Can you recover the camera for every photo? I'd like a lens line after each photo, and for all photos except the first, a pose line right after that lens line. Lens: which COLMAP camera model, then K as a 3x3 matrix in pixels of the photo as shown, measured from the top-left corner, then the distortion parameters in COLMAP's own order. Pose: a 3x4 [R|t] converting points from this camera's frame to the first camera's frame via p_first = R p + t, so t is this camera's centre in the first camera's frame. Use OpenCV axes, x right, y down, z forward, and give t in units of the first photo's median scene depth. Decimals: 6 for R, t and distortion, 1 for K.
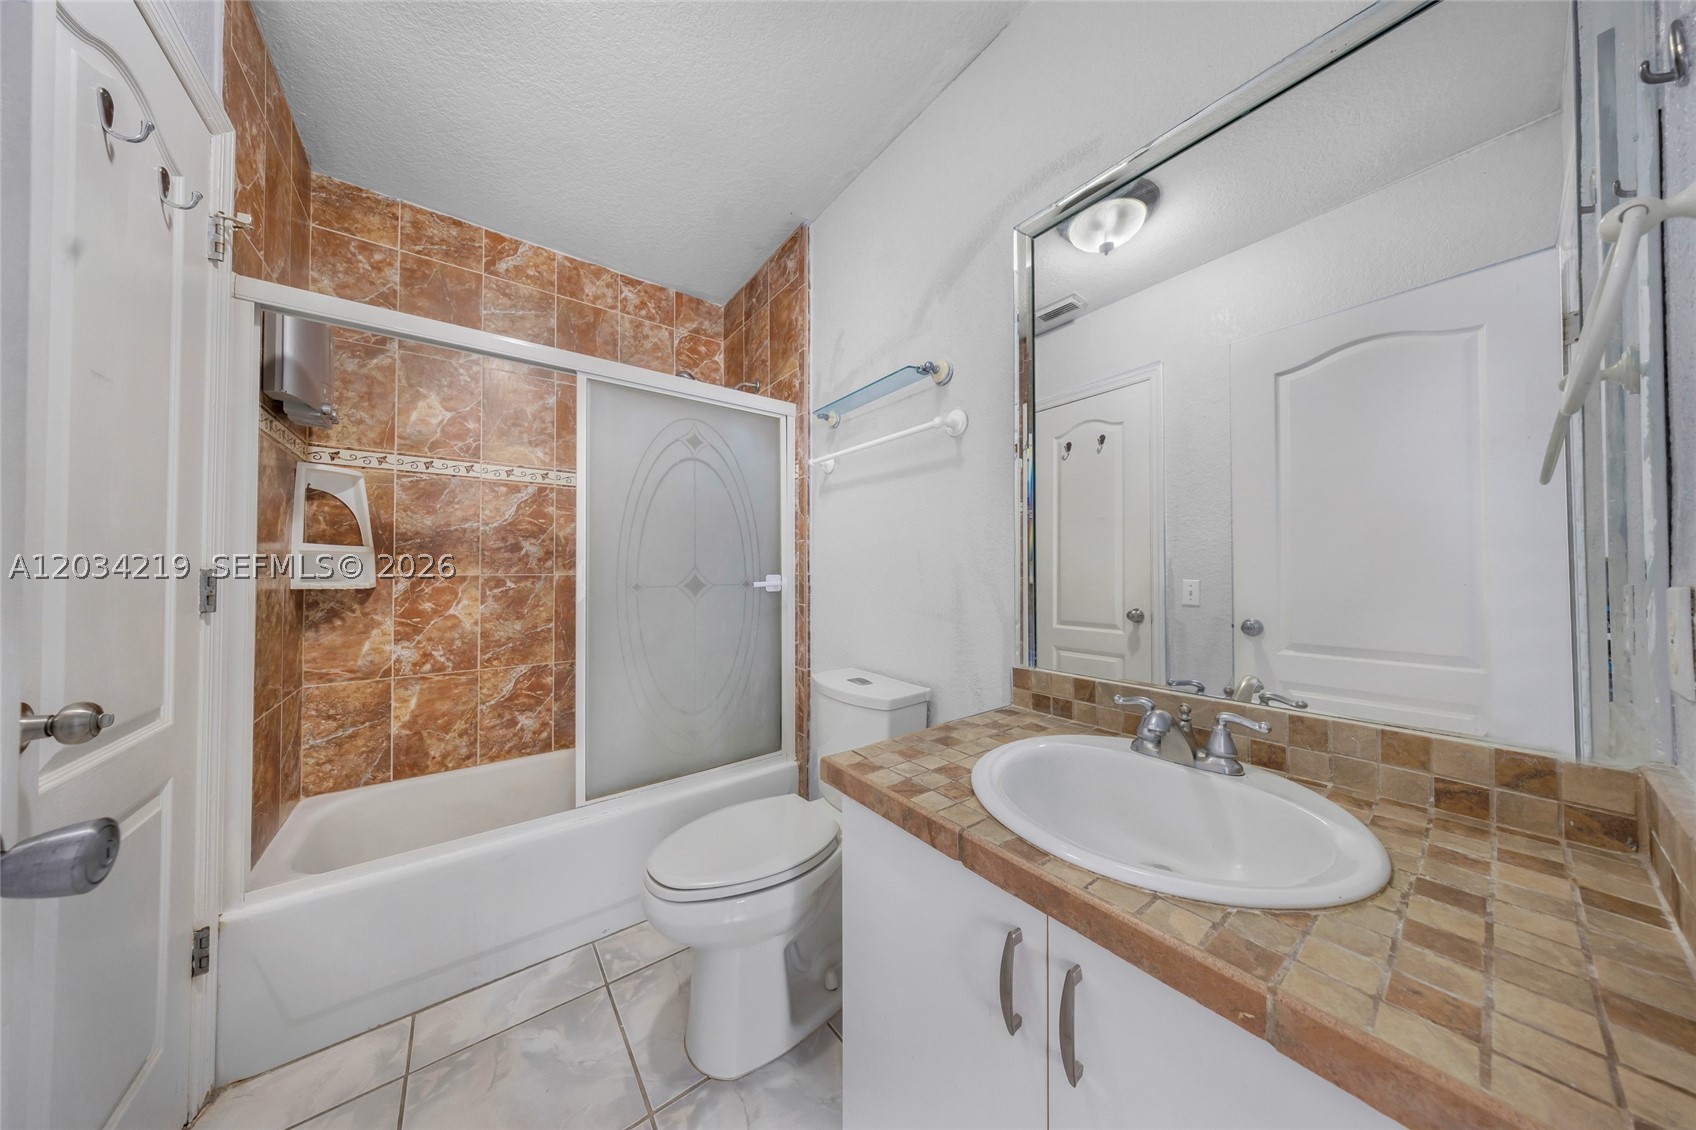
lens RADIAL K [[503.9, 0, 826.6], [0, 503.9, 560.2], [0, 0, 1]] dist [-0.000949, -0.000105]
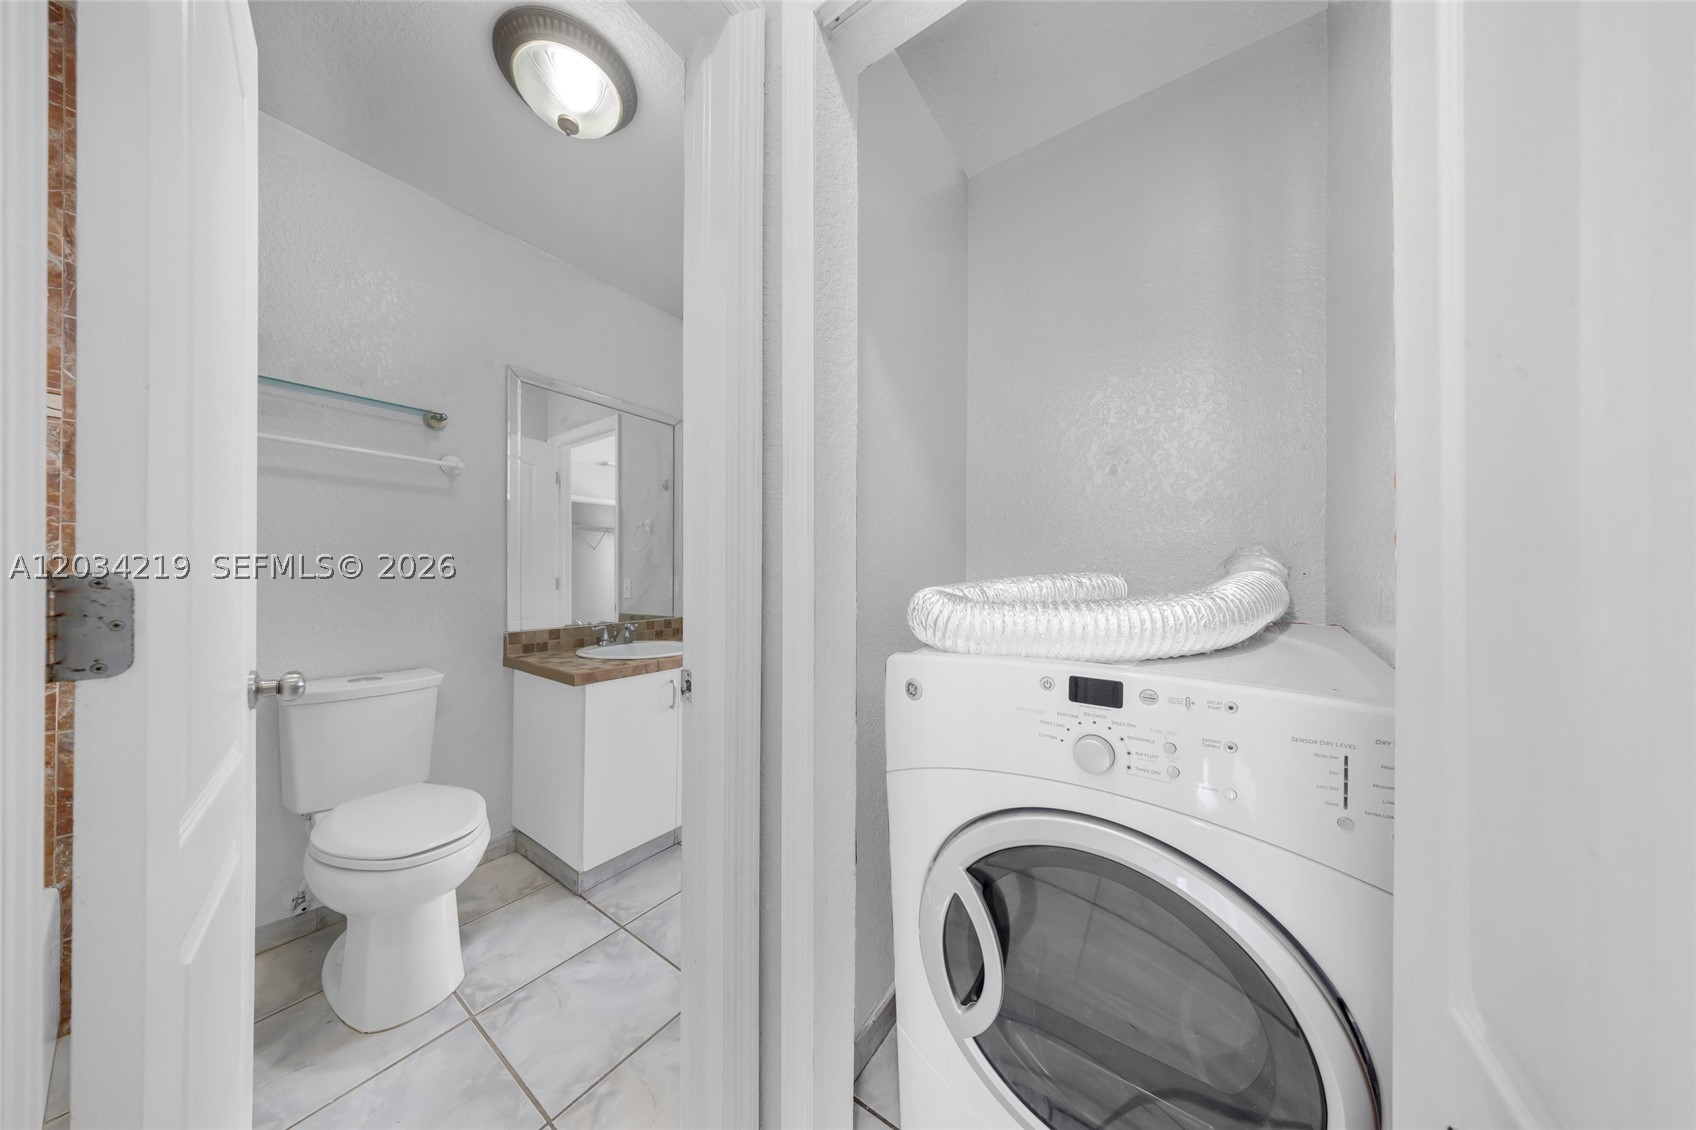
lens RADIAL K [[499.1, 0, 834.9], [0, 499.1, 562.2], [0, 0, 1]] dist [0.000204, -0.000080]
pose [[-0.316652, 0.033278, 0.947958, -1.008911], [-0.017942, 0.998995, -0.041063, 0.018577], [-0.948372, -0.030011, -0.315737, 0.334735]]
